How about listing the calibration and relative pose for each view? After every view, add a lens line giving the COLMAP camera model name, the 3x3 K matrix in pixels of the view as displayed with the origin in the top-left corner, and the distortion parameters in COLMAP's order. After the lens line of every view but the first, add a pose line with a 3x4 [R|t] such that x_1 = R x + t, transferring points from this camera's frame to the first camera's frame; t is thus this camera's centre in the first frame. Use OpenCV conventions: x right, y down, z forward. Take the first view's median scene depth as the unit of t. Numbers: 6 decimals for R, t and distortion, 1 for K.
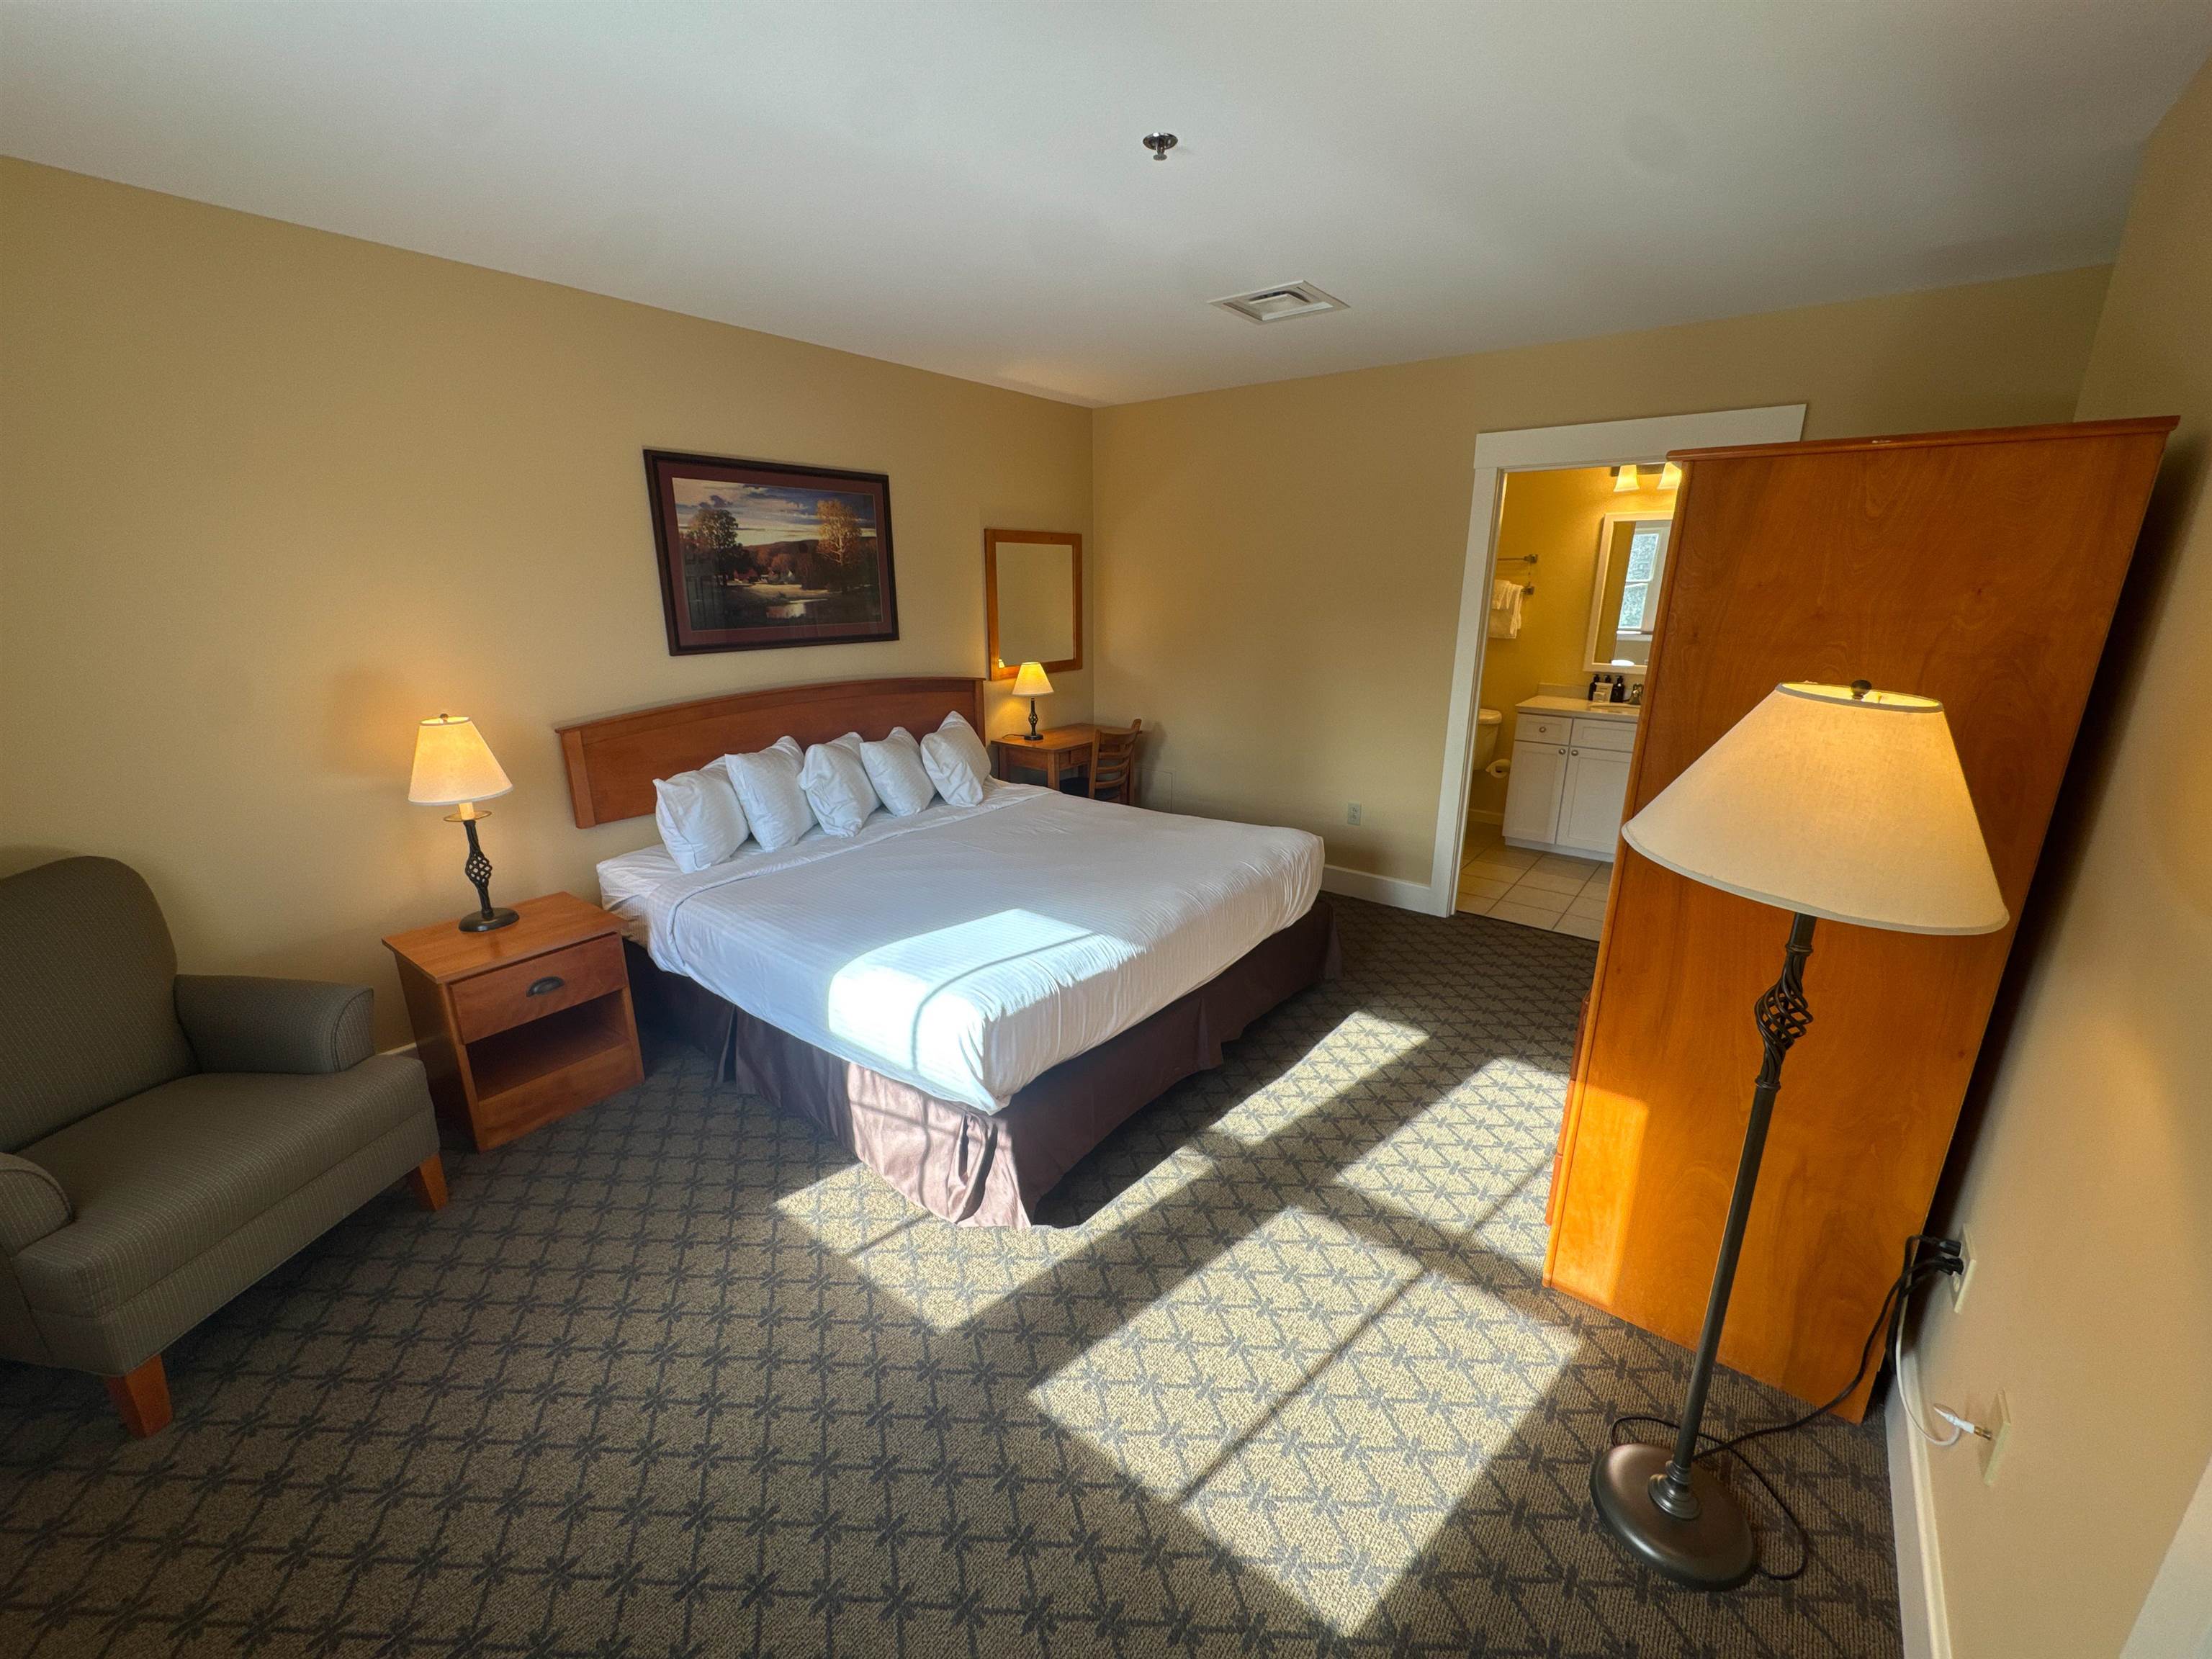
lens RADIAL K [[886.1, 0, 1106.0], [0, 886.1, 829.5], [0, 0, 1]] dist [-0.000295, 0.000029]
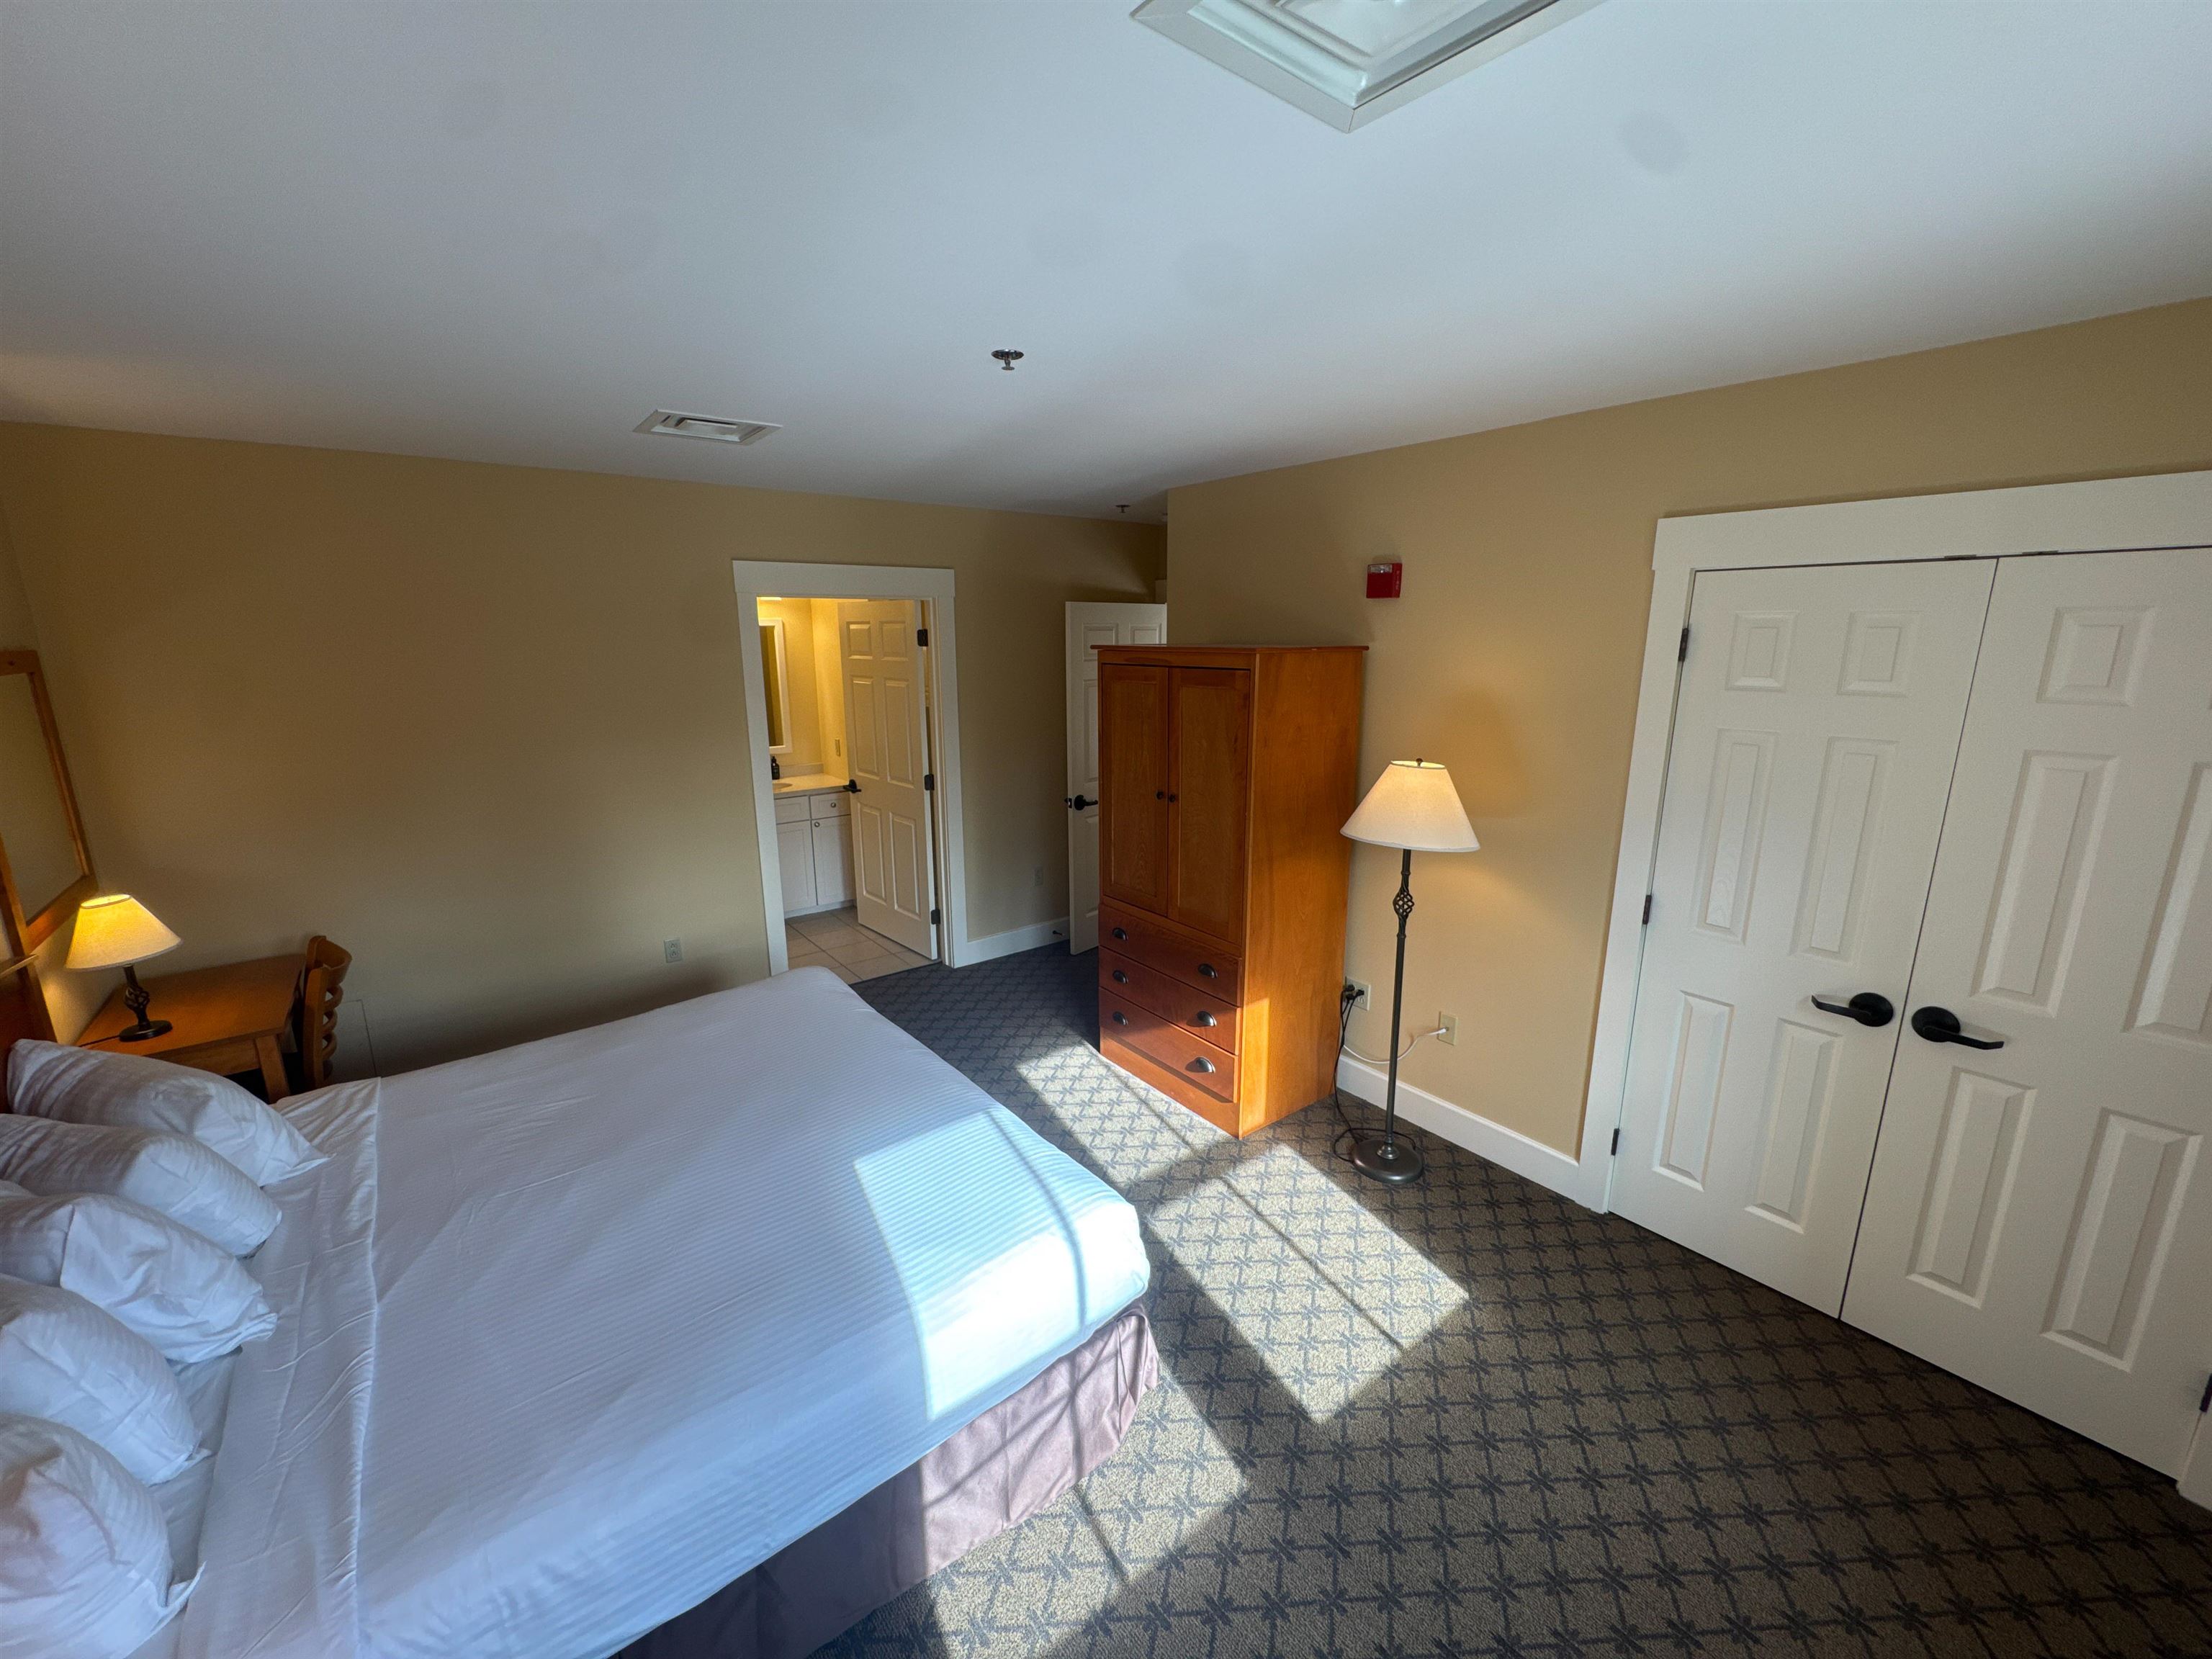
lens RADIAL K [[886.1, 0, 1106.0], [0, 886.1, 829.5], [0, 0, 1]] dist [-0.000295, 0.000029]
pose [[0.233797, -0.218093, 0.947510, -1.095466], [0.270046, 0.950742, 0.152203, -0.375643], [-0.934031, 0.220286, 0.281176, 0.743430]]
